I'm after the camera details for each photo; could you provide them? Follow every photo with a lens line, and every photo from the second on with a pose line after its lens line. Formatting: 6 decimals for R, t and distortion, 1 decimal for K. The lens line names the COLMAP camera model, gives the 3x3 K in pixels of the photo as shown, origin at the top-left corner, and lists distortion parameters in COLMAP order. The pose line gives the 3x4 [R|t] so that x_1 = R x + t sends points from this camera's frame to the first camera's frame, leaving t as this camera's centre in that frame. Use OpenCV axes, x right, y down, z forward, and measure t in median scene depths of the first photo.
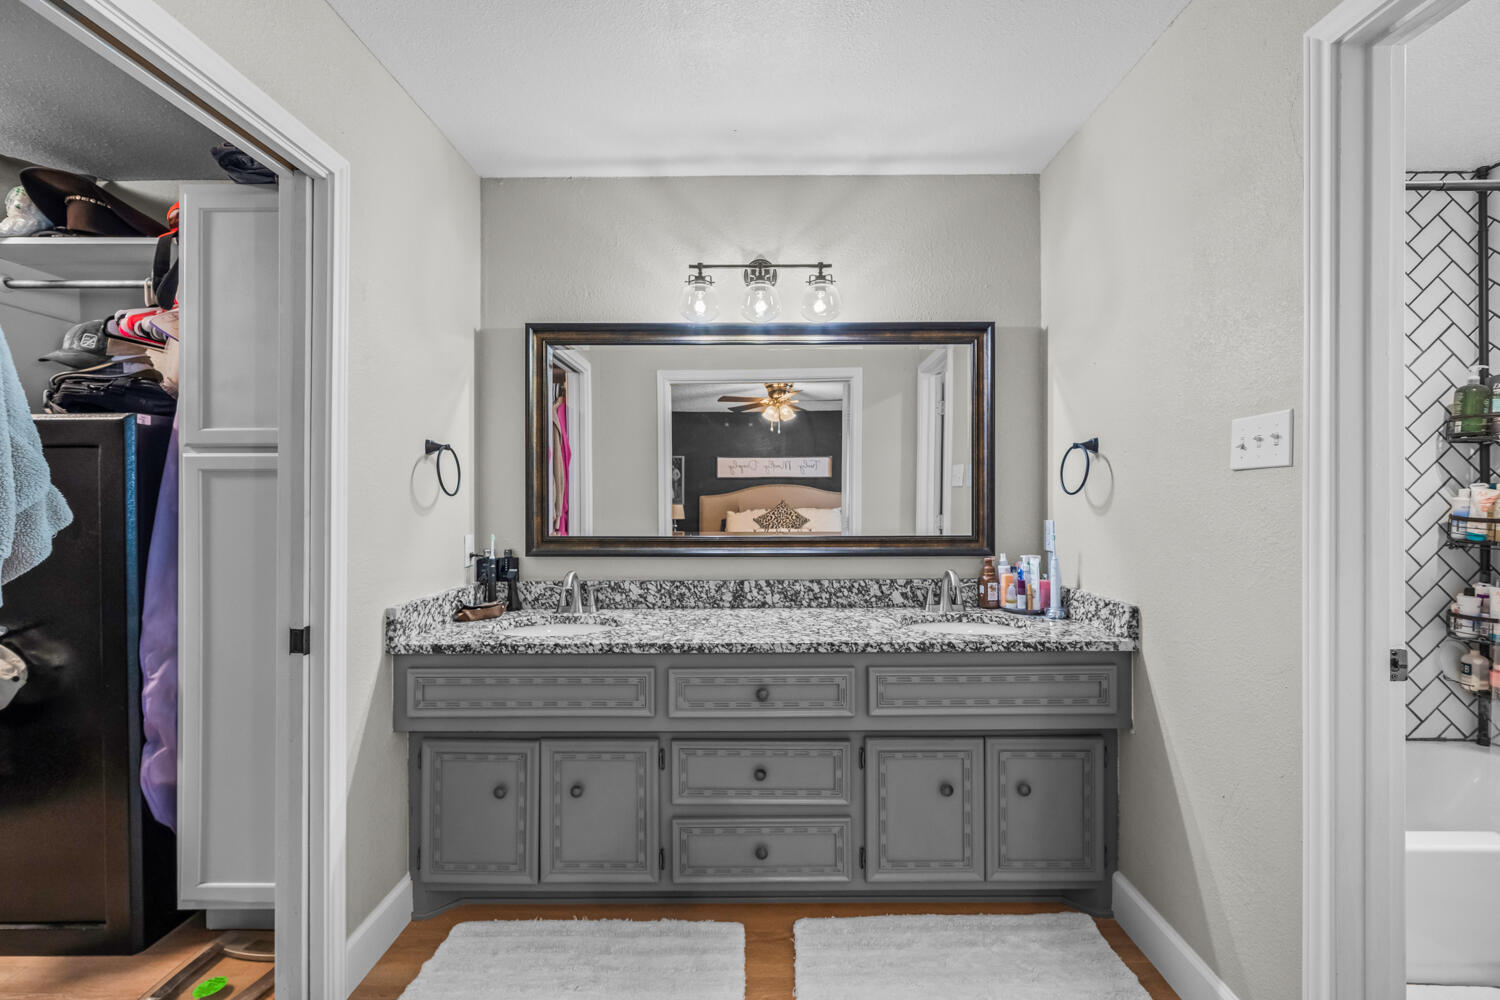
lens RADIAL K [[622.1, 0, 771.6], [0, 622.1, 492.6], [0, 0, 1]] dist [-0.001574, -0.000074]
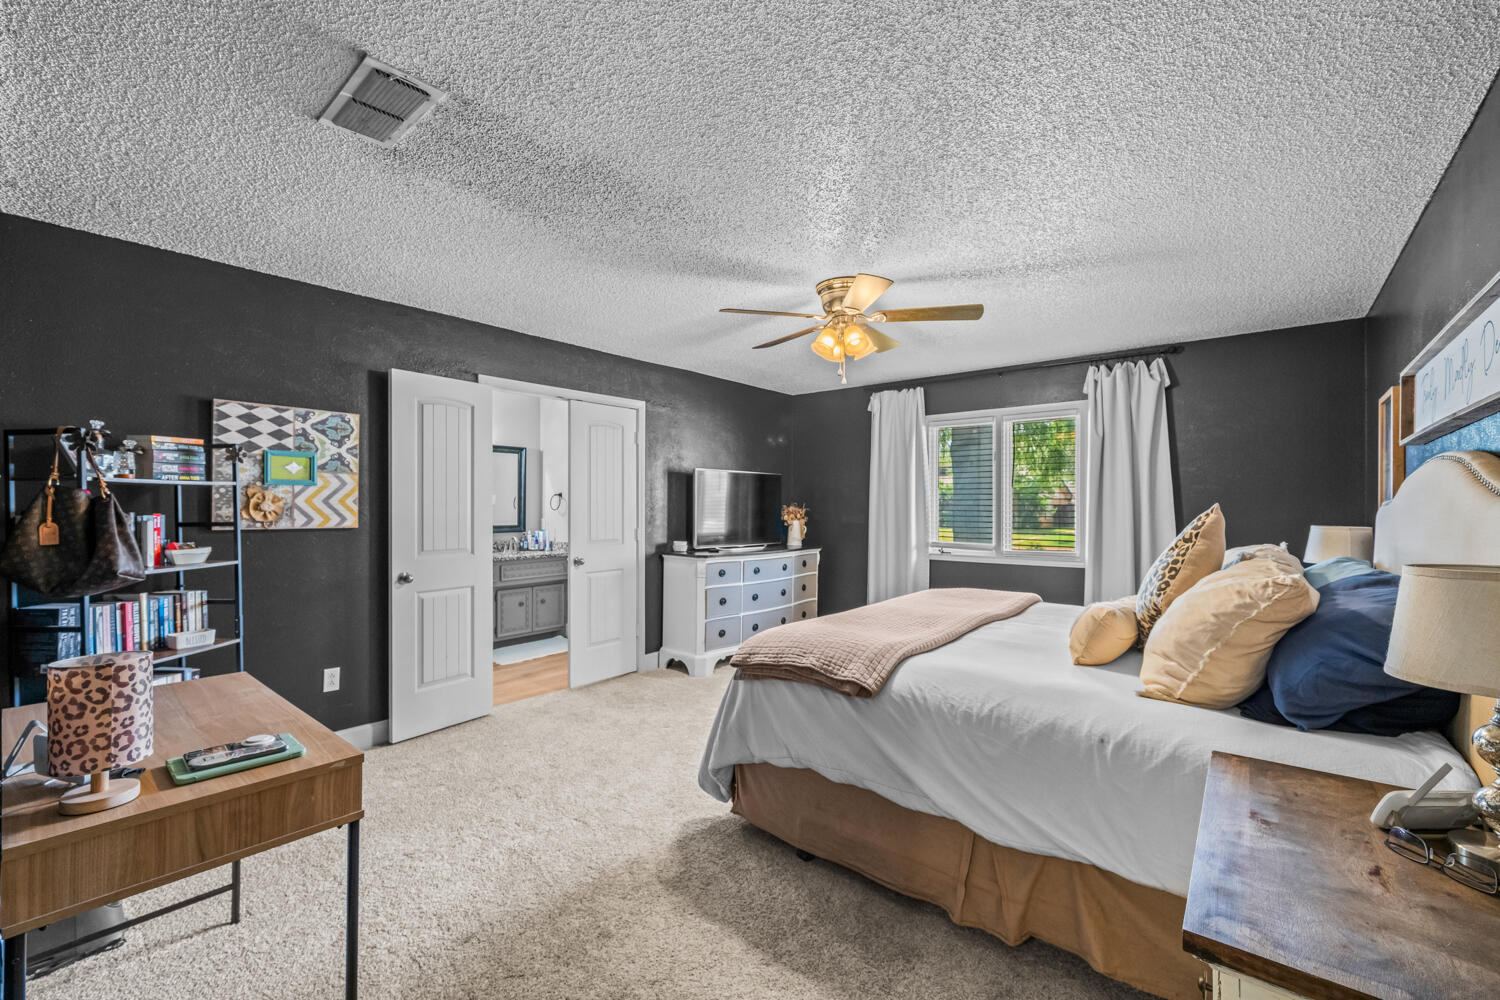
lens RADIAL K [[622.1, 0, 744.5], [0, 622.1, 499.7], [0, 0, 1]] dist [-0.001574, -0.000074]
pose [[0.645856, -0.000199, 0.763459, -1.157241], [-0.007931, 0.999944, 0.006969, -0.070734], [-0.763418, -0.010556, 0.645818, -1.573391]]
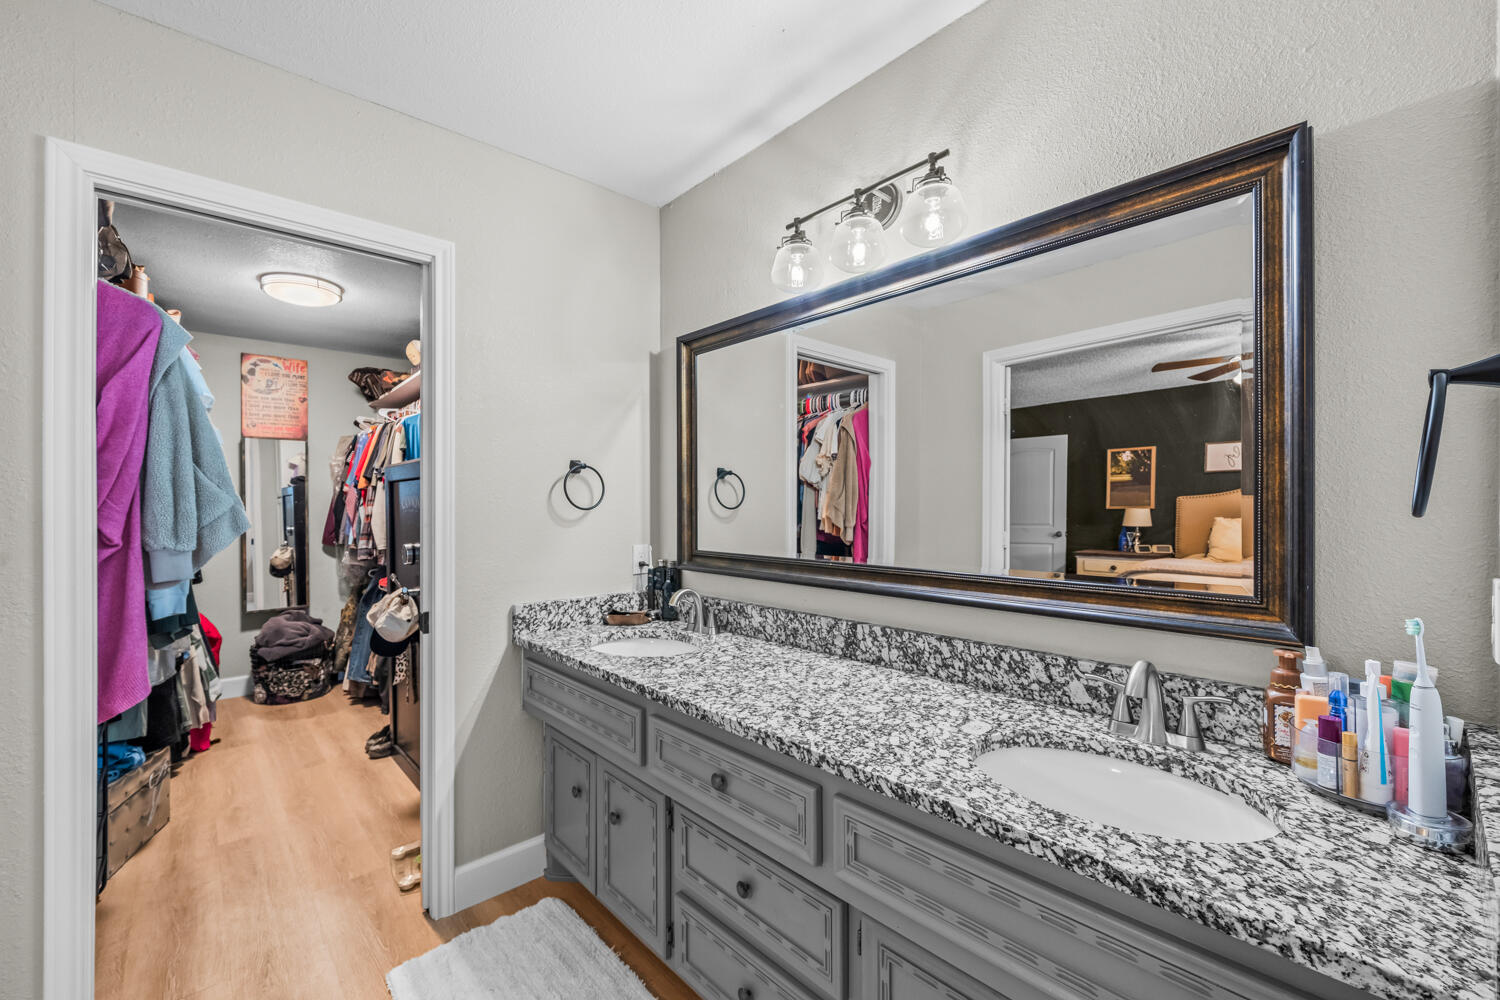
lens RADIAL K [[622.1, 0, 743.6], [0, 622.1, 500.5], [0, 0, 1]] dist [-0.001574, -0.000074]
pose [[0.662637, -0.004761, -0.748926, 0.436941], [0.010441, 0.999941, 0.002881, -0.009935], [0.748868, -0.009728, 0.662648, 0.416164]]
